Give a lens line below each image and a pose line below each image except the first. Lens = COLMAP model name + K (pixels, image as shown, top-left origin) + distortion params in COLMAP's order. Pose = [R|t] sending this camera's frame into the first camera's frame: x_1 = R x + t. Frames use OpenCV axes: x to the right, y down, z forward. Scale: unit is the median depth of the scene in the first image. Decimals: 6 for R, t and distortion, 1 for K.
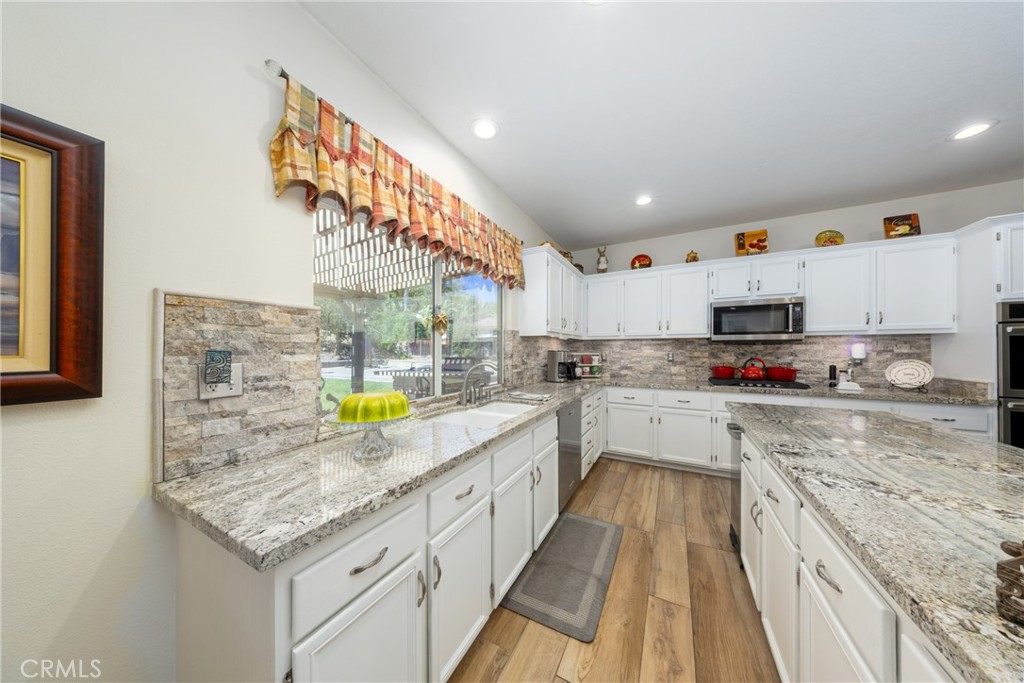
lens RADIAL K [[302.5, 0, 536.4], [0, 302.5, 347.2], [0, 0, 1]] dist [-0.005643, -0.000044]
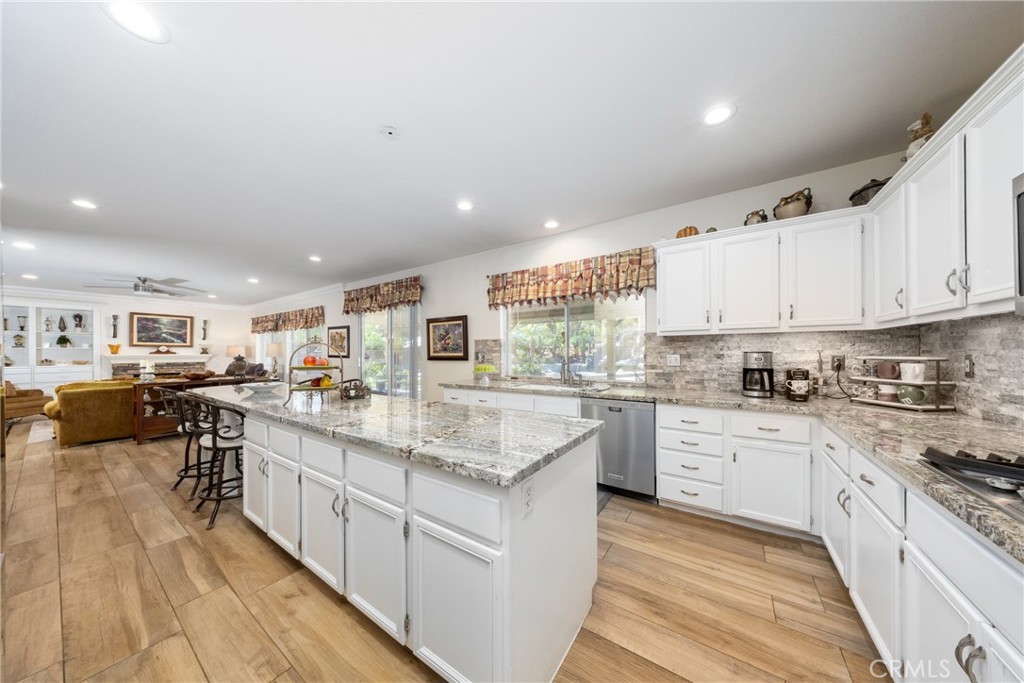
lens RADIAL K [[302.5, 0, 515.3], [0, 302.5, 351.0], [0, 0, 1]] dist [-0.005643, -0.000044]
pose [[-0.115680, -0.004559, -0.993276, 2.501742], [0.012935, 0.999898, -0.006096, 0.018863], [0.993202, -0.013553, -0.115609, 1.570118]]
